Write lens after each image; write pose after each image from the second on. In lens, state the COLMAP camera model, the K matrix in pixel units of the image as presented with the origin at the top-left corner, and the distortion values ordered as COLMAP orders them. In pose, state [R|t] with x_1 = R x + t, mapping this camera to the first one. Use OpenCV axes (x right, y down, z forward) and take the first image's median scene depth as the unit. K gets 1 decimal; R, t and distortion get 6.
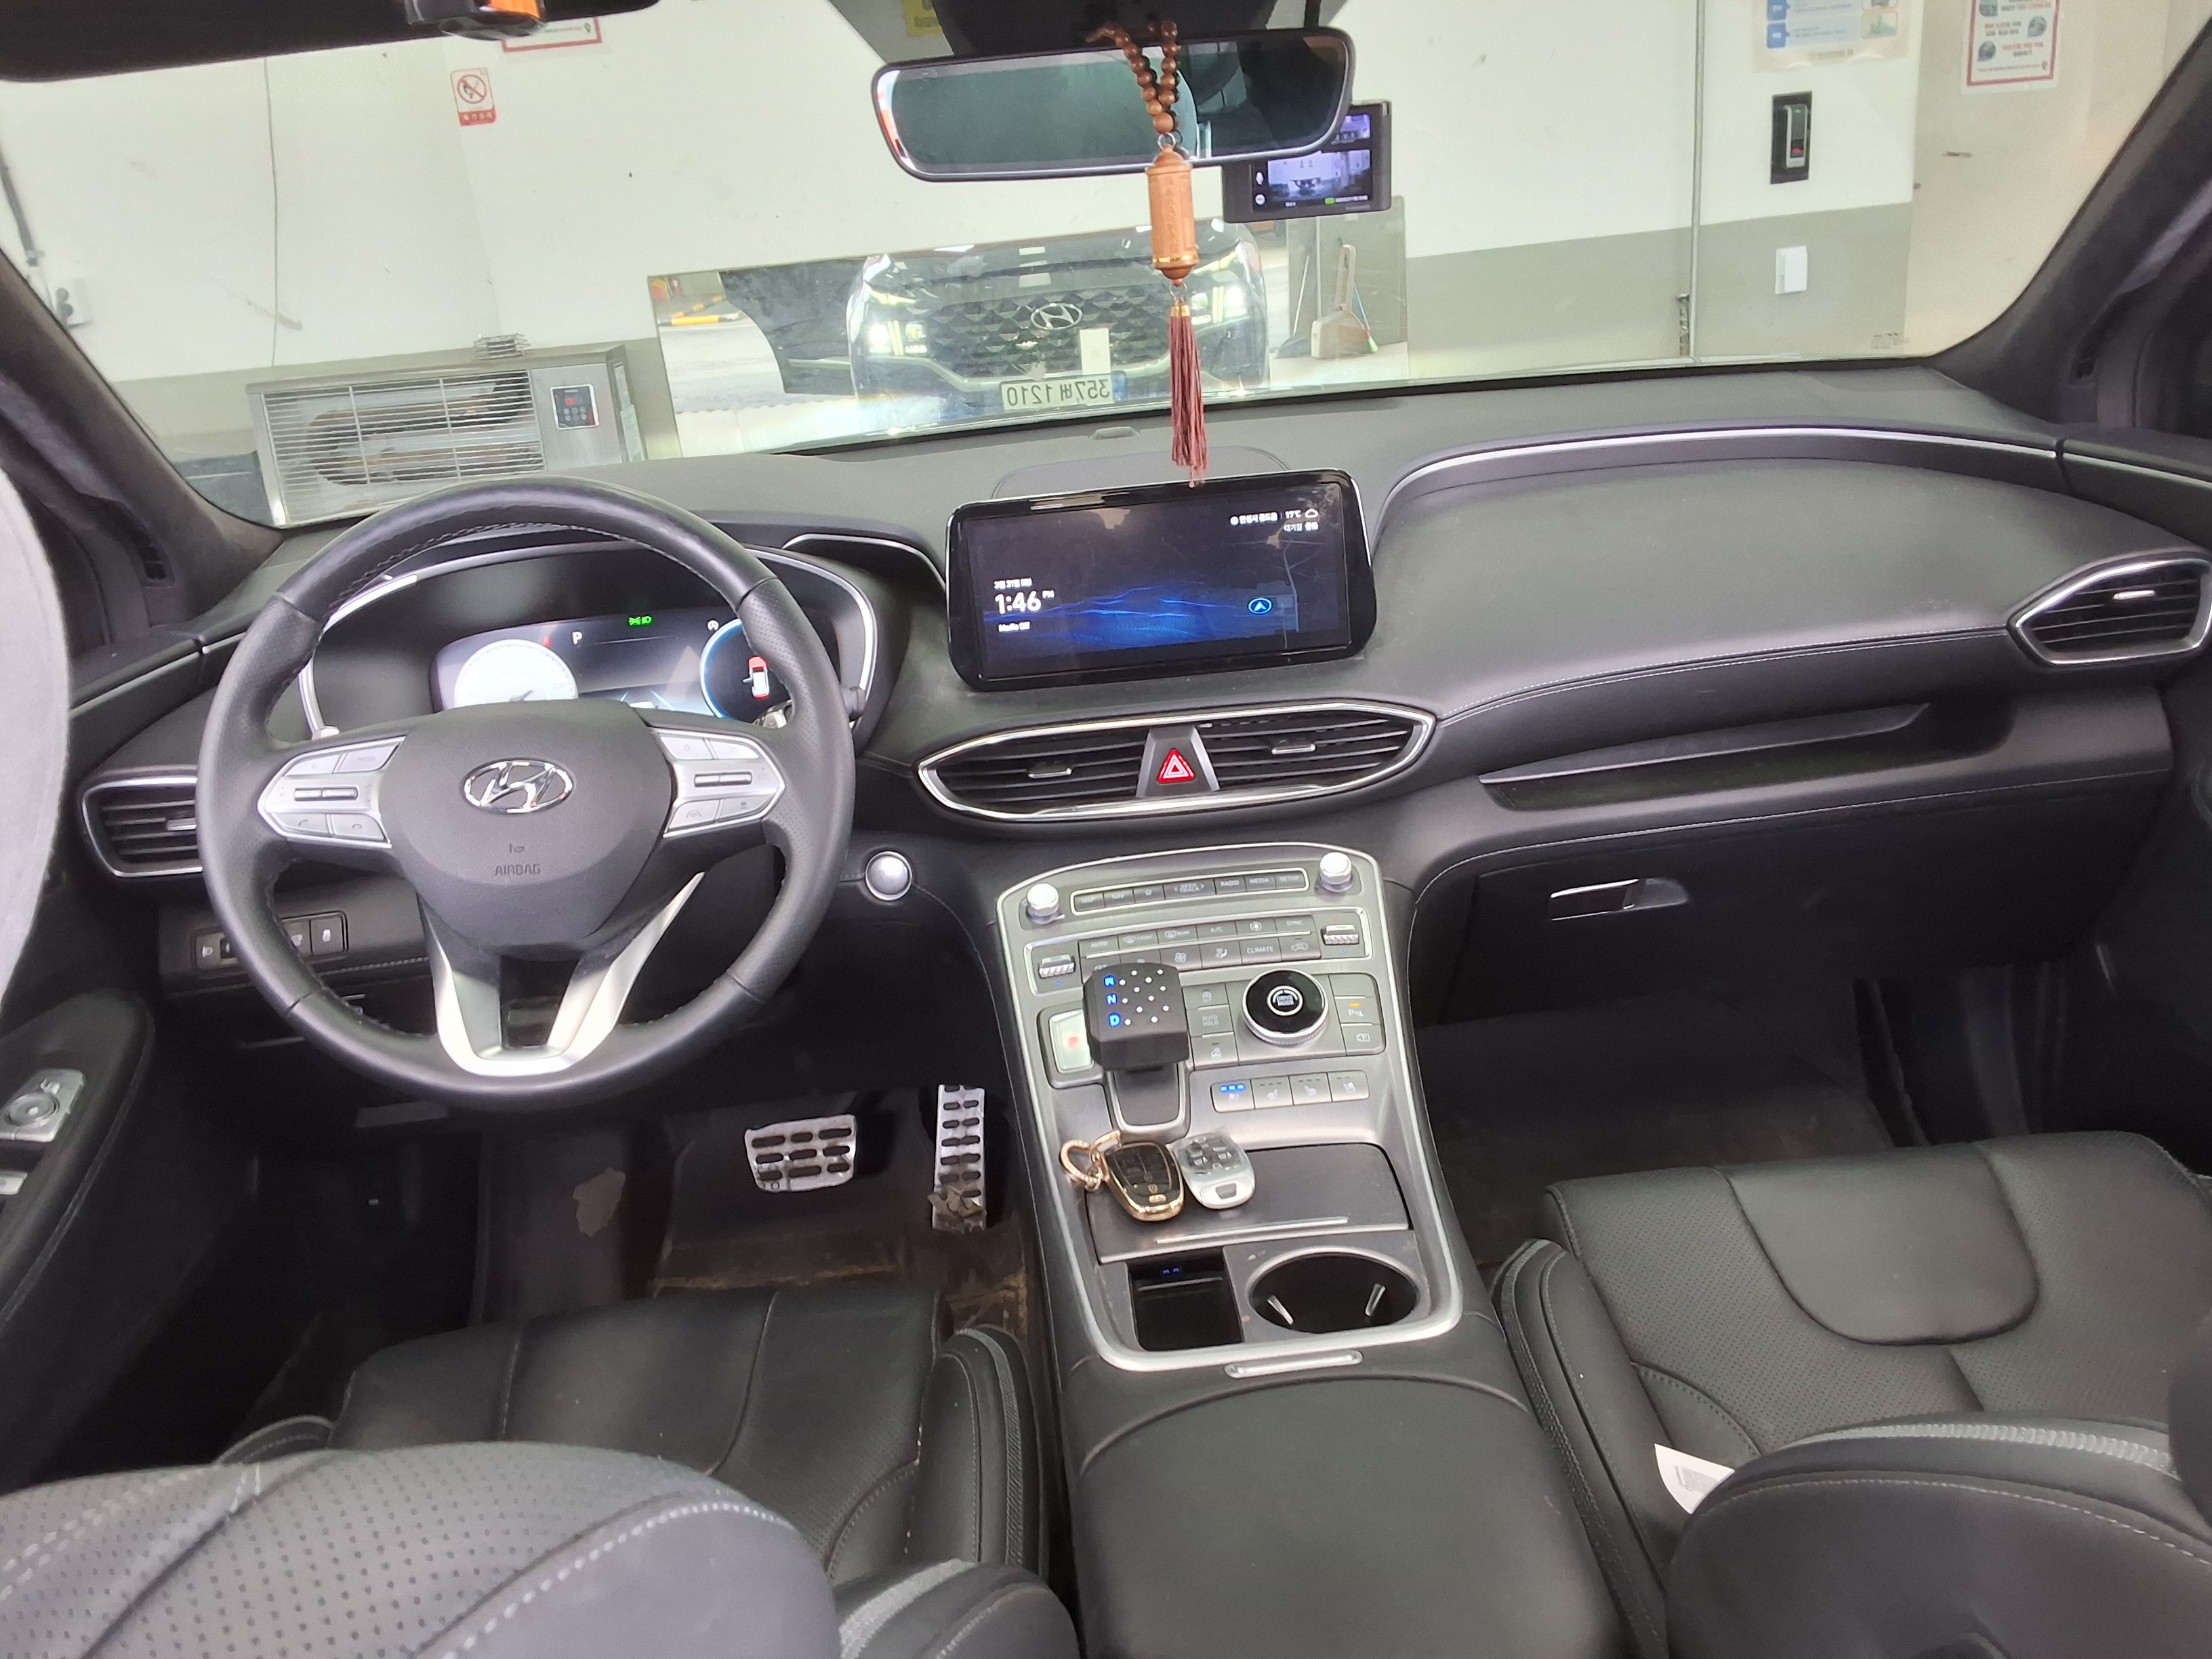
lens RADIAL K [[1791.5, 0, 1118.9], [0, 1791.5, 840.6], [0, 0, 1]] dist [0.042044, -0.006937]
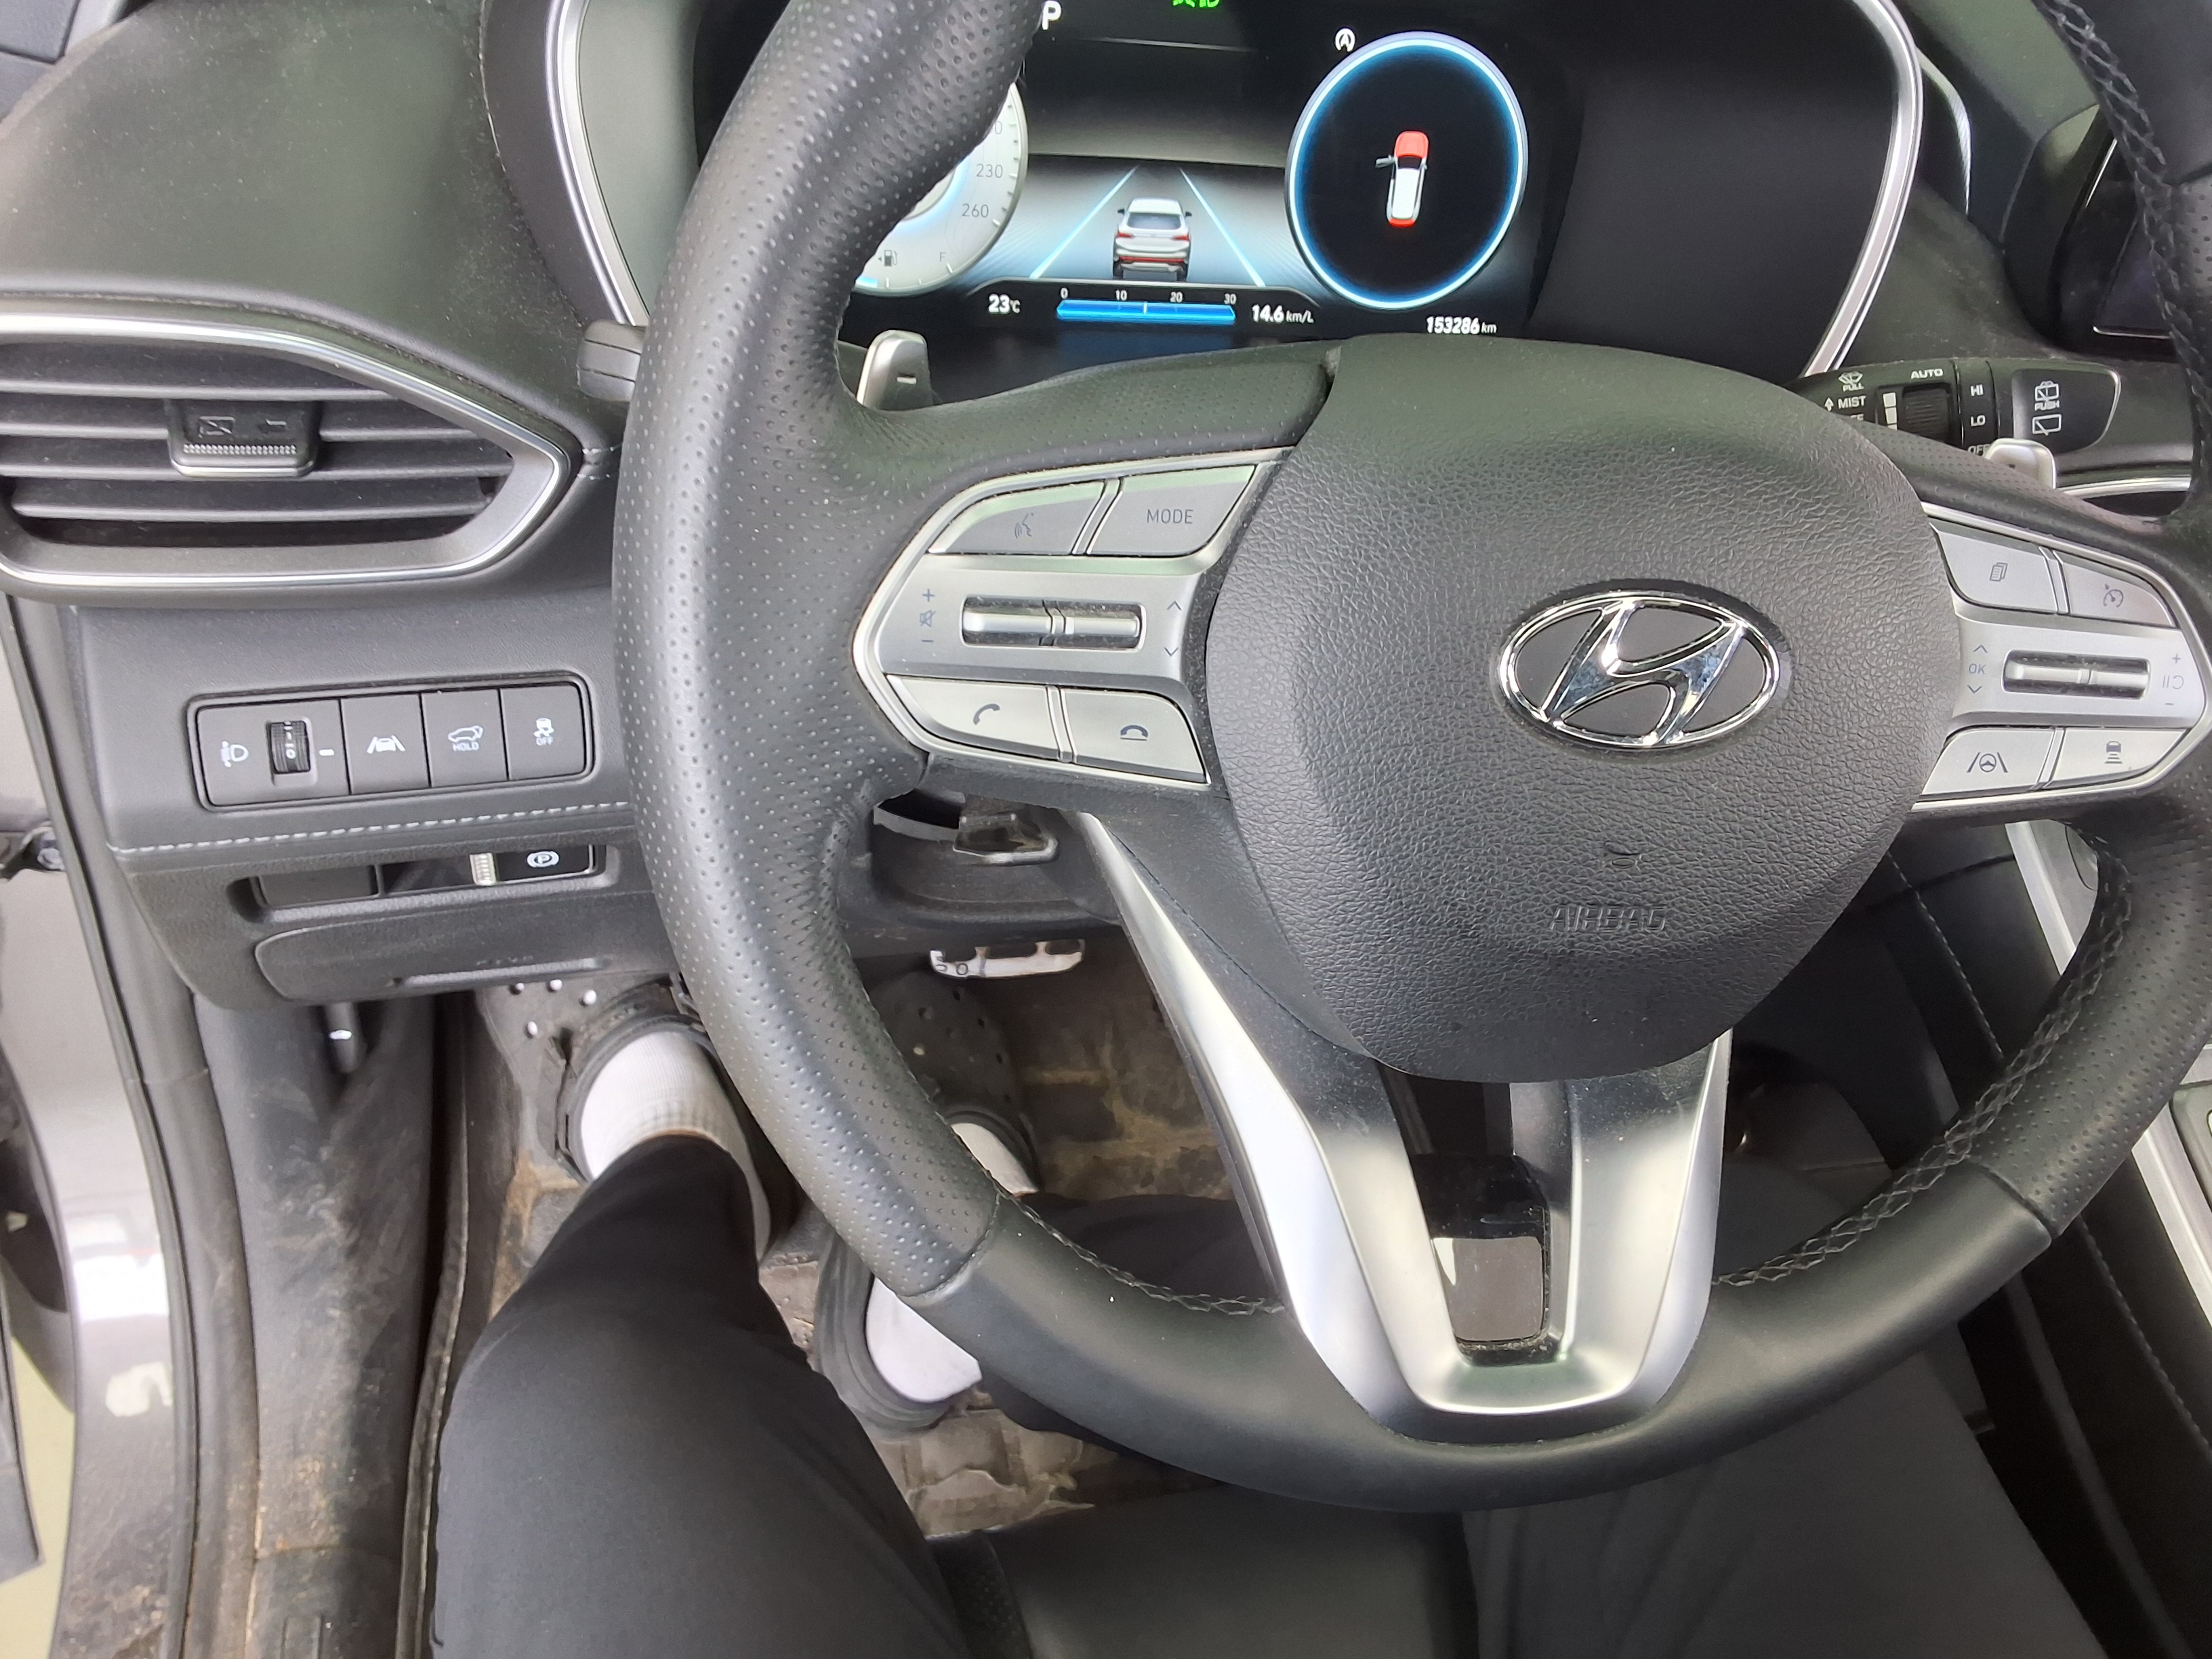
lens RADIAL K [[1791.5, 0, 1104.4], [0, 1791.5, 816.4], [0, 0, 1]] dist [0.042044, -0.006937]
pose [[0.951308, 0.063777, 0.301572, -0.406066], [-0.162562, 0.935048, 0.315055, -0.071759], [-0.261891, -0.348739, 0.899886, 0.550853]]
